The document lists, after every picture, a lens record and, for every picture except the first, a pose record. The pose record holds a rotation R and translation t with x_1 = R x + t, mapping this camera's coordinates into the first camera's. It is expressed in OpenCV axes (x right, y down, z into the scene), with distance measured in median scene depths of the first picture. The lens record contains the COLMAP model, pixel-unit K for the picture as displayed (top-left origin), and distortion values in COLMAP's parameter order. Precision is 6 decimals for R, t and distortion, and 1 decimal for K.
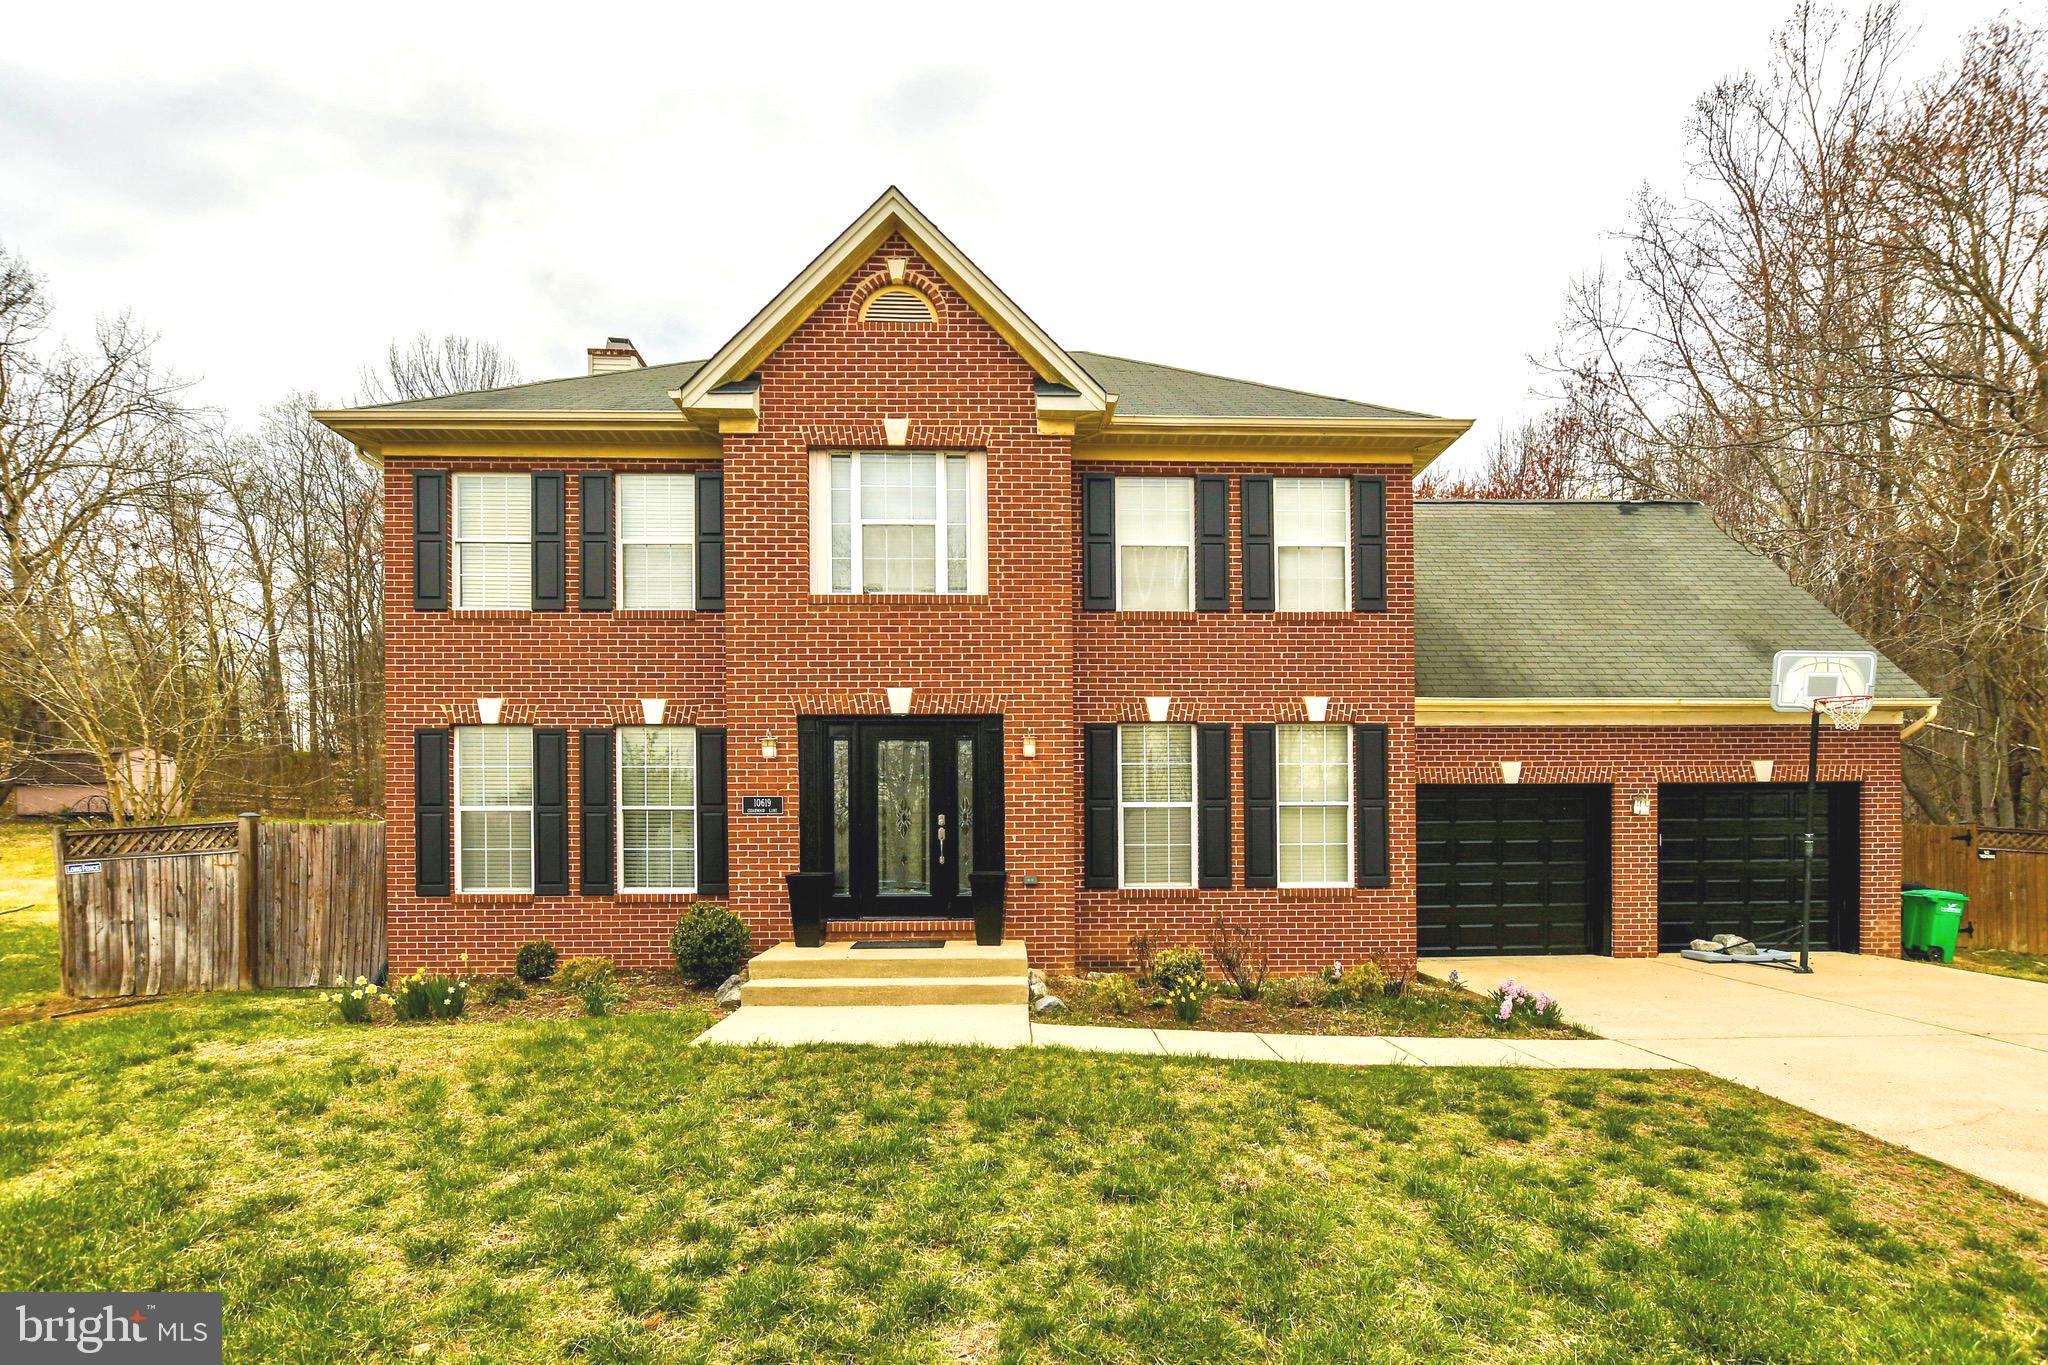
lens RADIAL K [[921.3, 0, 1098.2], [0, 921.3, 845.1], [0, 0, 1]] dist [0.002296, 0.001148]
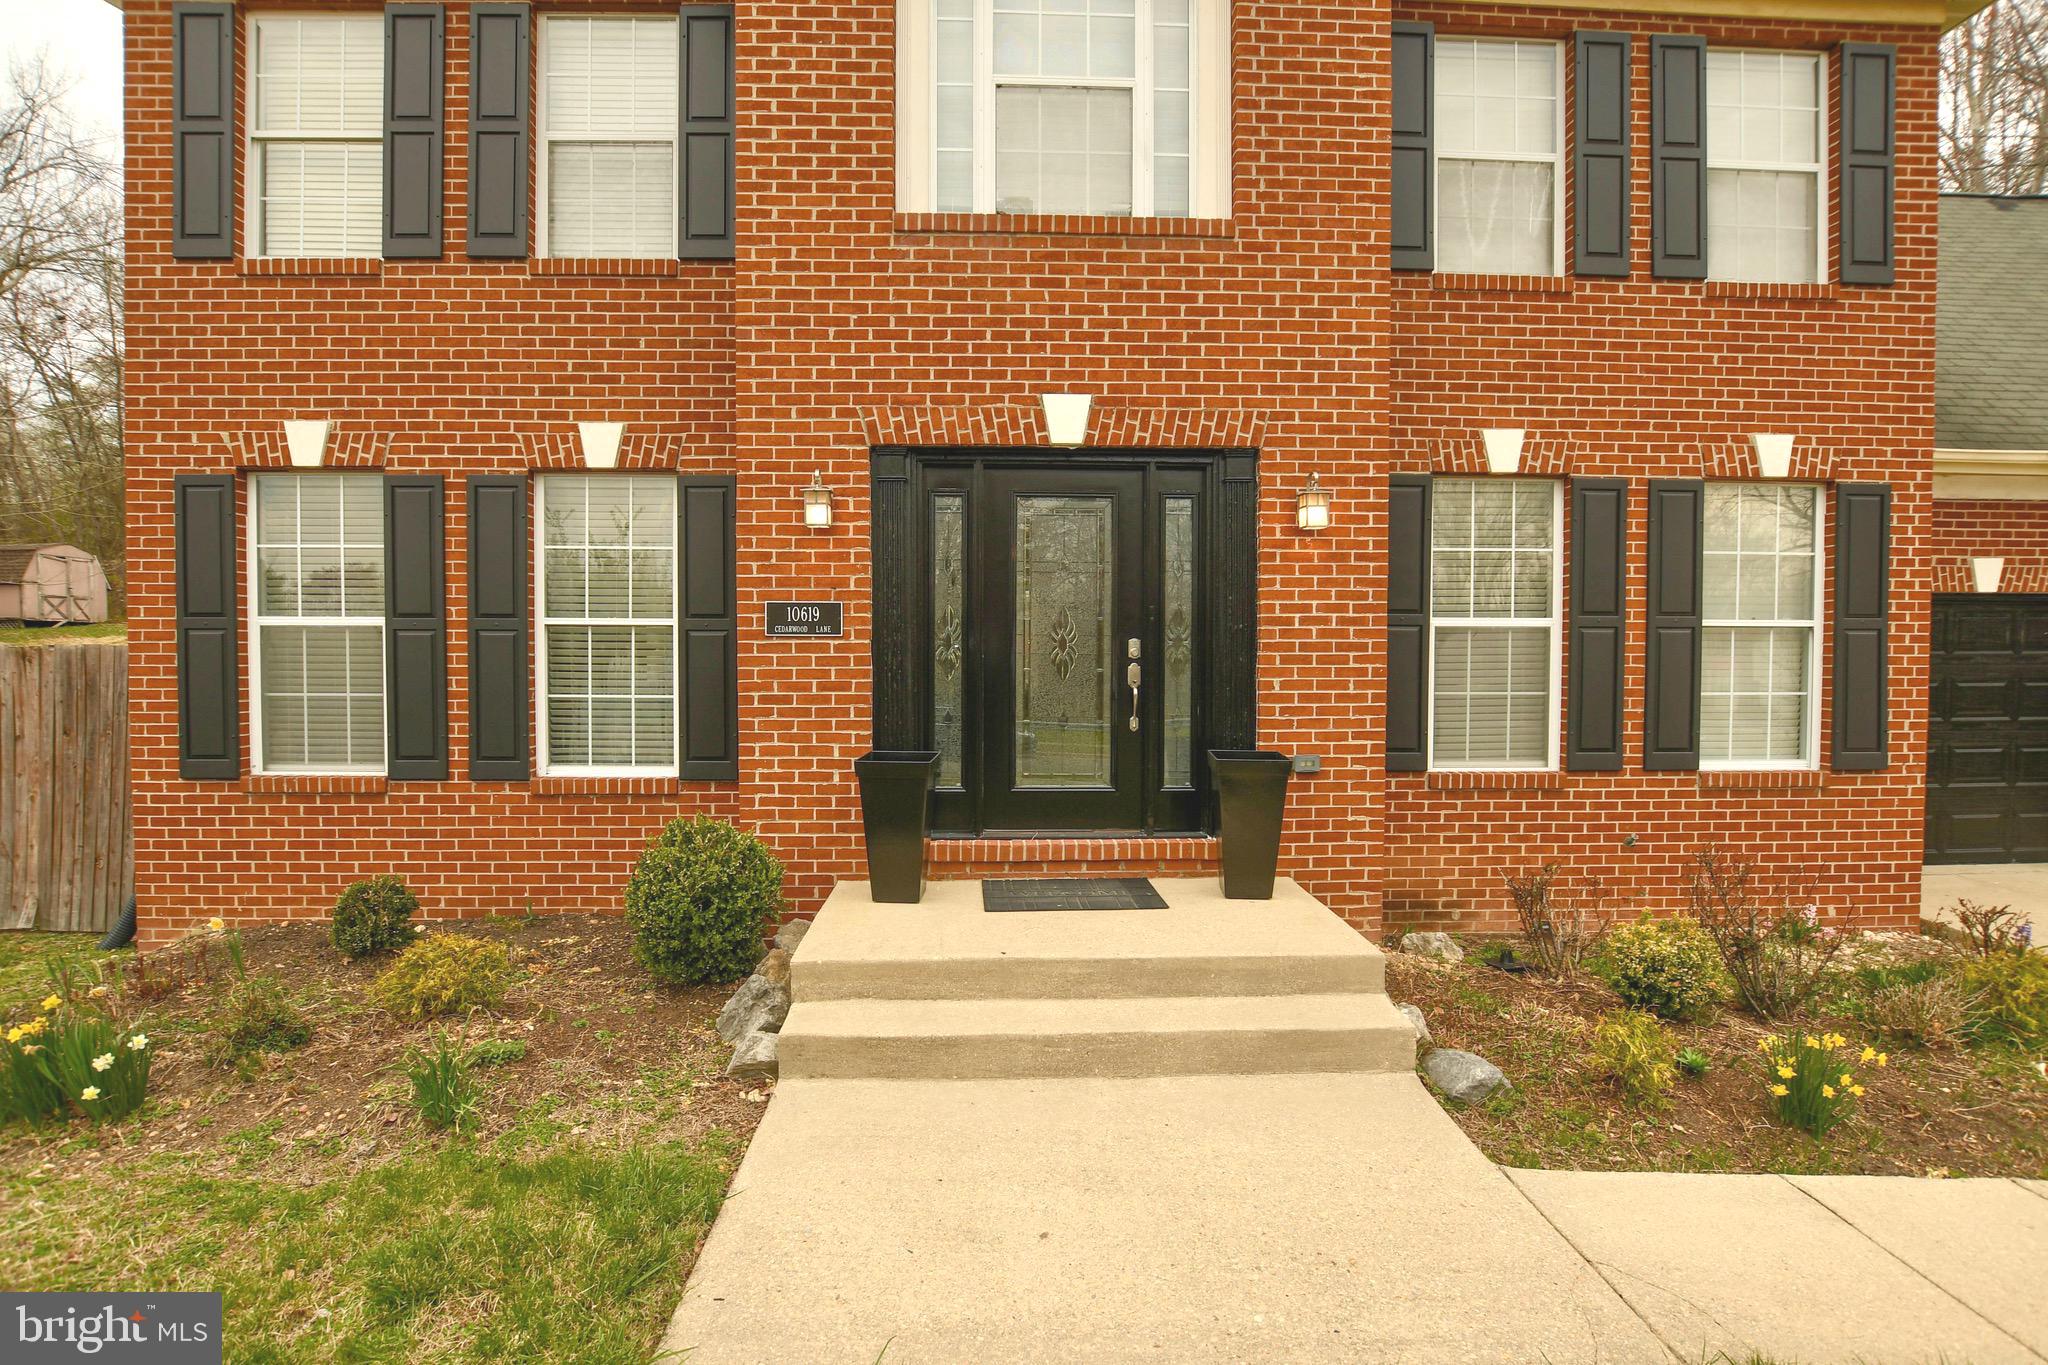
lens RADIAL K [[909.6, 0, 1060.9], [0, 909.6, 672.0], [0, 0, 1]] dist [-0.021026, 0.001787]
pose [[0.999886, 0.008502, -0.012494, -0.203291], [-0.008259, 0.999779, 0.019353, -0.023546], [0.012656, -0.019247, 0.999735, 0.468534]]
